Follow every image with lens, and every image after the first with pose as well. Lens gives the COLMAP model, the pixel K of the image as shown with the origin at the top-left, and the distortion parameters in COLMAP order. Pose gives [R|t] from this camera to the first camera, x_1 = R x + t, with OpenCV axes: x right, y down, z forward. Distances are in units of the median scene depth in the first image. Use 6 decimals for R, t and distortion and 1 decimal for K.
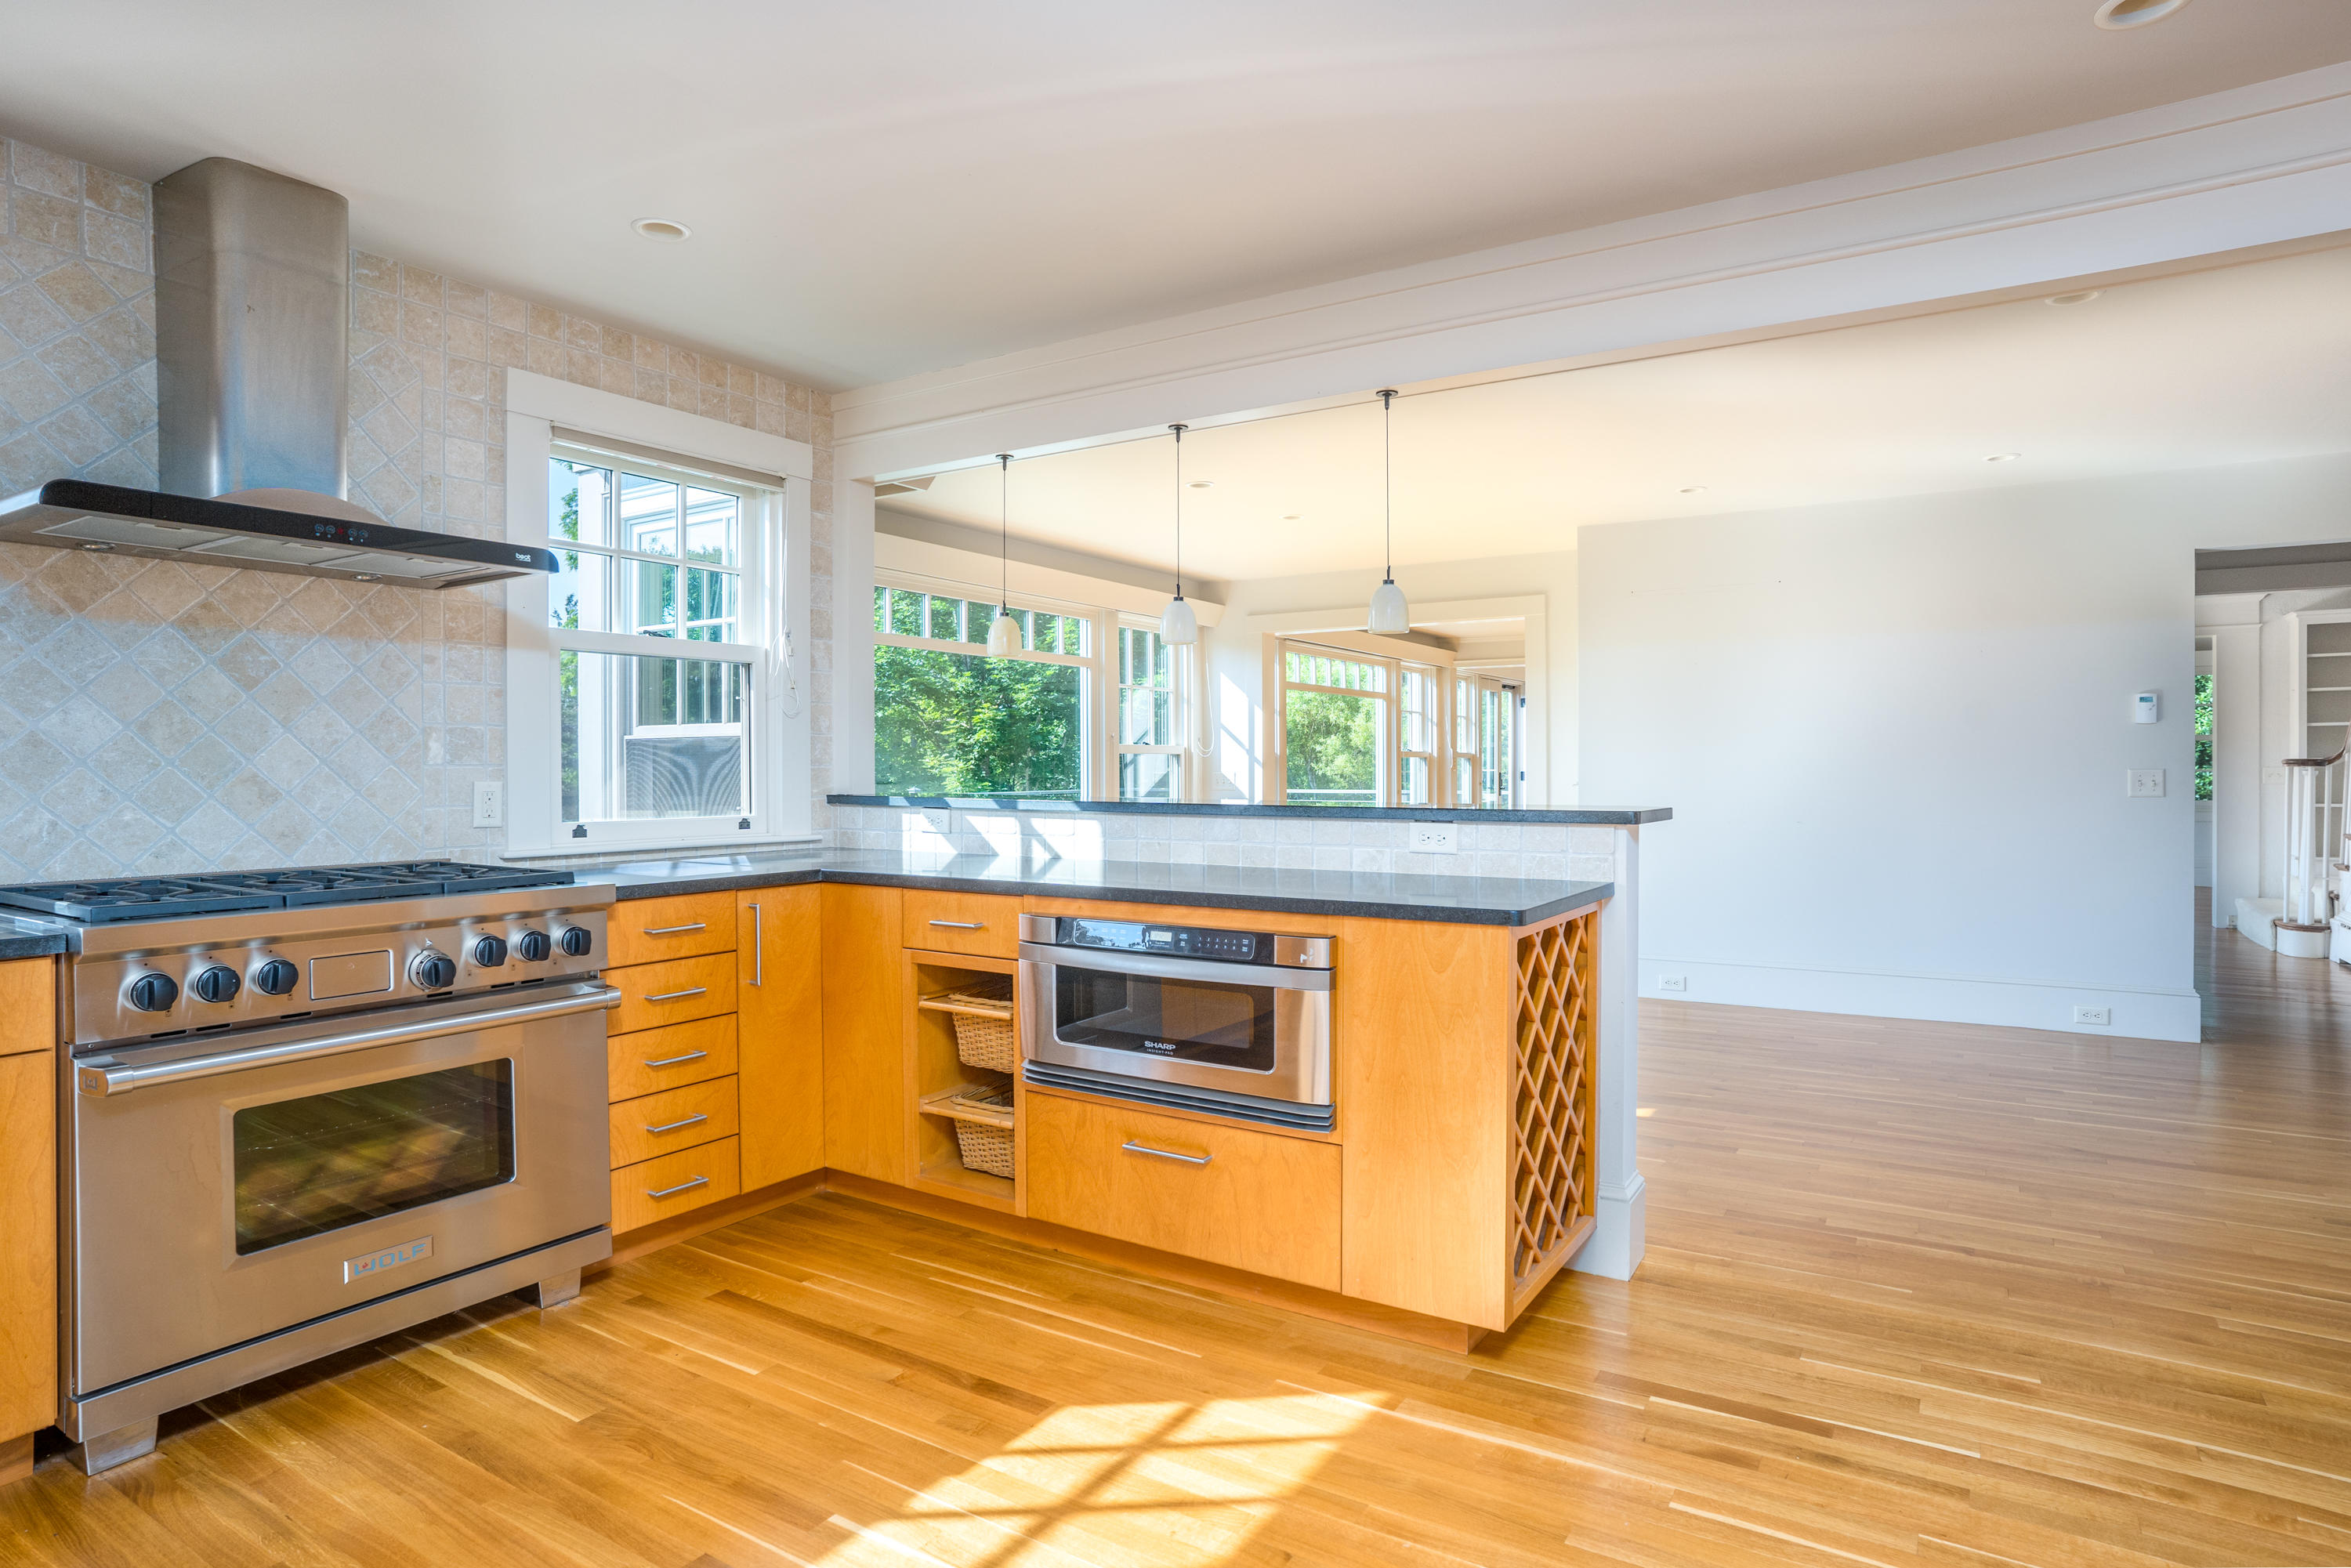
lens RADIAL K [[1225.8, 0, 1160.4], [0, 1225.8, 785.0], [0, 0, 1]] dist [-0.036774, 0.013332]
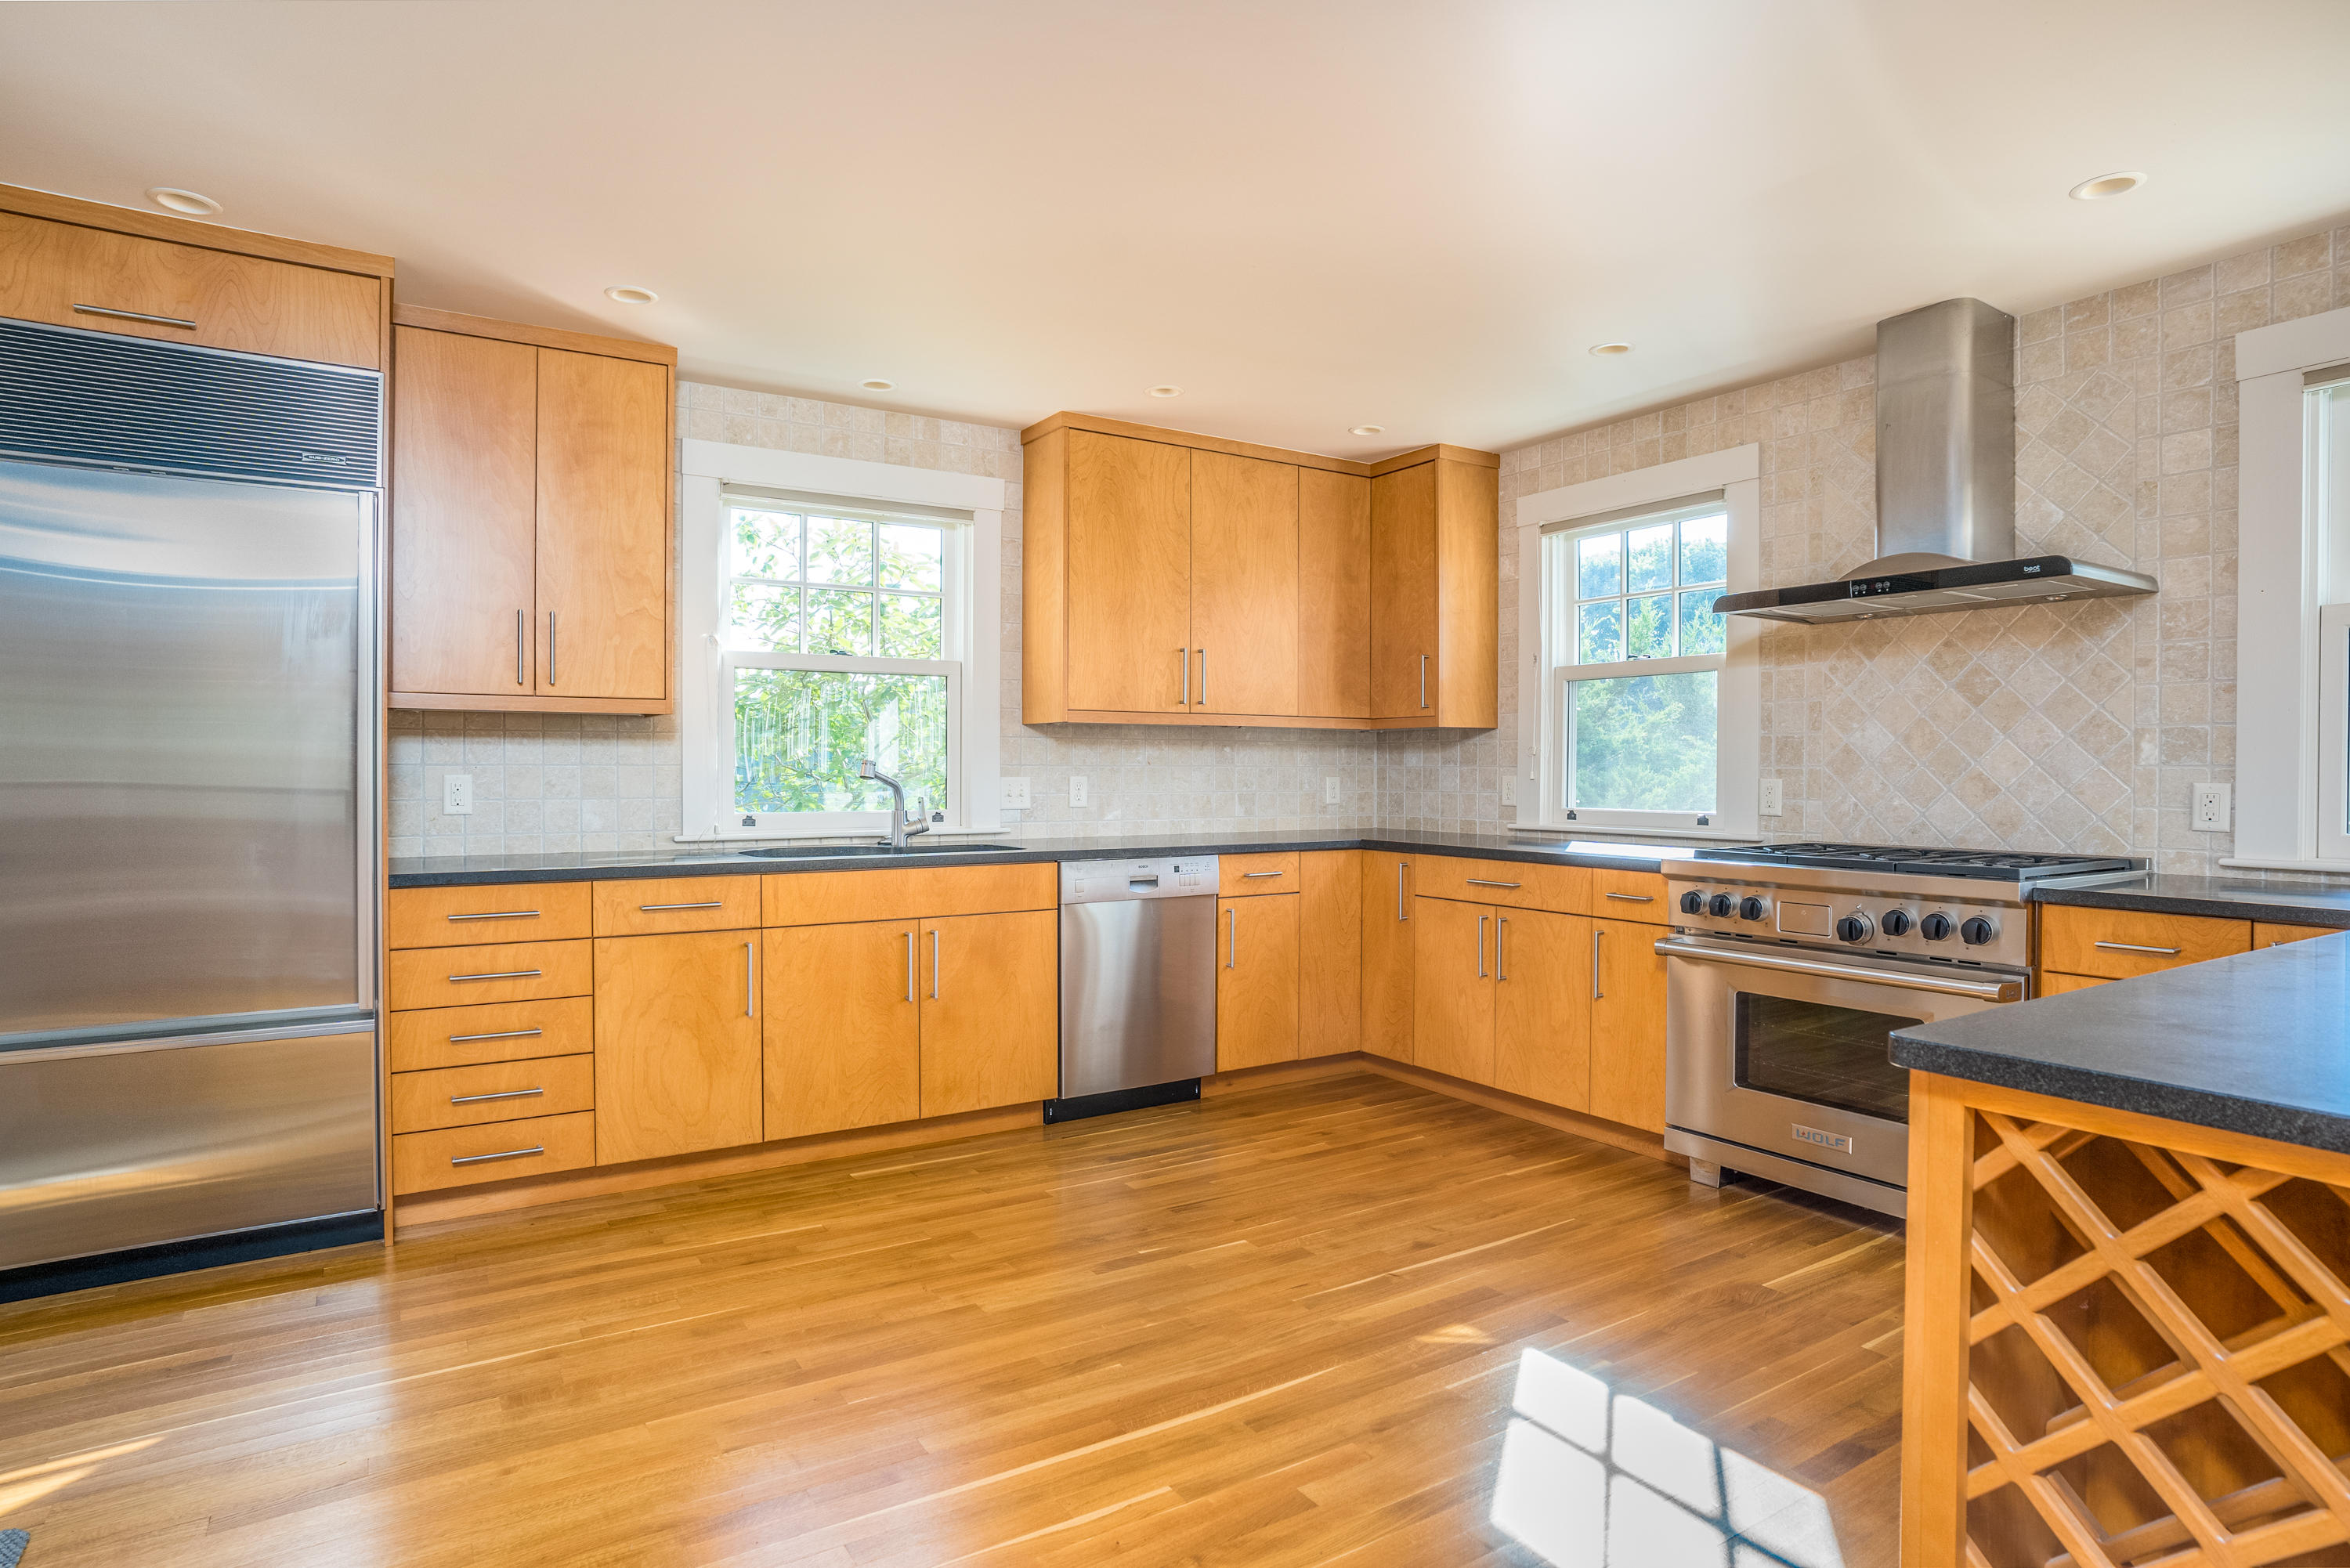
lens RADIAL K [[1225.2, 0, 1198.8], [0, 1225.2, 789.0], [0, 0, 1]] dist [-0.036774, 0.013332]
pose [[-0.363155, 0.019832, -0.931518, 0.699110], [-0.011987, 0.999591, 0.025955, -0.014911], [0.931652, 0.020591, -0.362769, 0.693122]]
